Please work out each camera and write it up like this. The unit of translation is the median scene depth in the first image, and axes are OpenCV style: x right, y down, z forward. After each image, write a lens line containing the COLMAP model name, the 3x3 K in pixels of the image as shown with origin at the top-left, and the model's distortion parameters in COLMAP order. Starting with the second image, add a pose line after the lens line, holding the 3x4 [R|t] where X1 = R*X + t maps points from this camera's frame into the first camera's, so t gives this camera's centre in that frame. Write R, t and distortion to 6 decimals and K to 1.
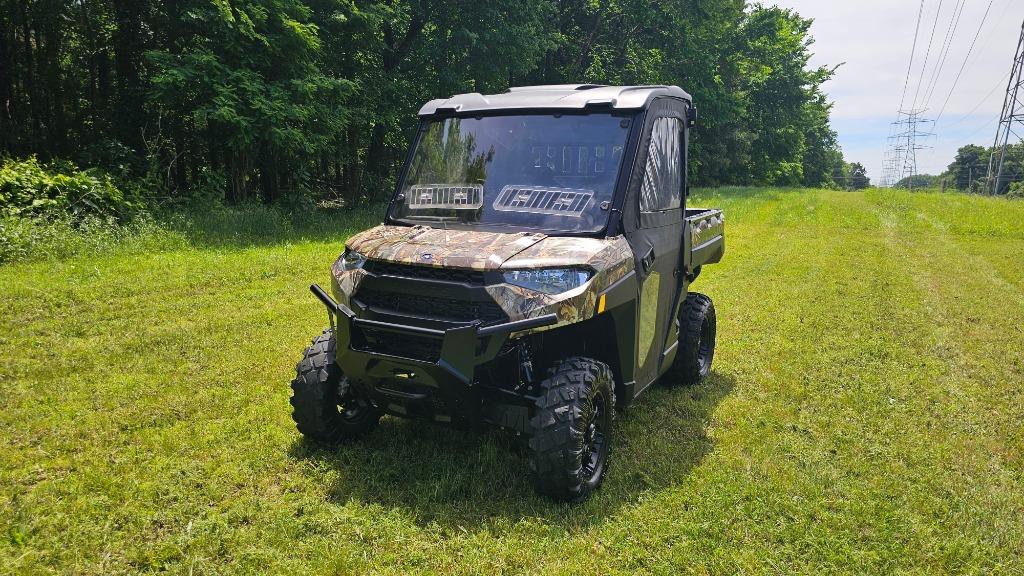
lens RADIAL K [[648.5, 0, 495.3], [0, 648.5, 296.9], [0, 0, 1]] dist [0.033621, -0.024280]
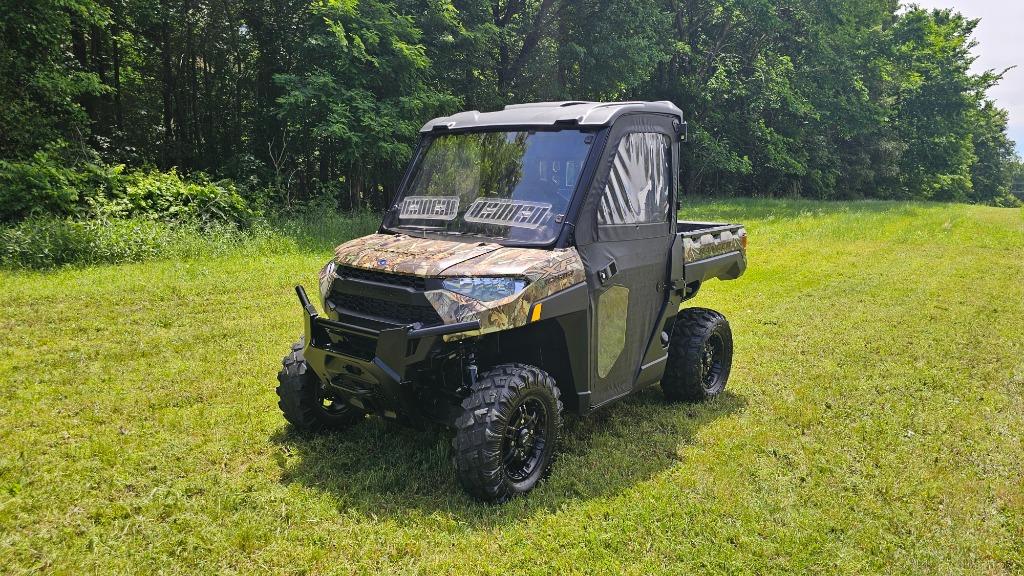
lens RADIAL K [[648.5, 0, 502.2], [0, 648.5, 283.7], [0, 0, 1]] dist [0.033621, -0.024280]
pose [[0.983754, 0.032494, -0.176554, 0.213359], [-0.038972, 0.998684, -0.033350, 0.000760], [0.175238, 0.039689, 0.983726, -0.021379]]
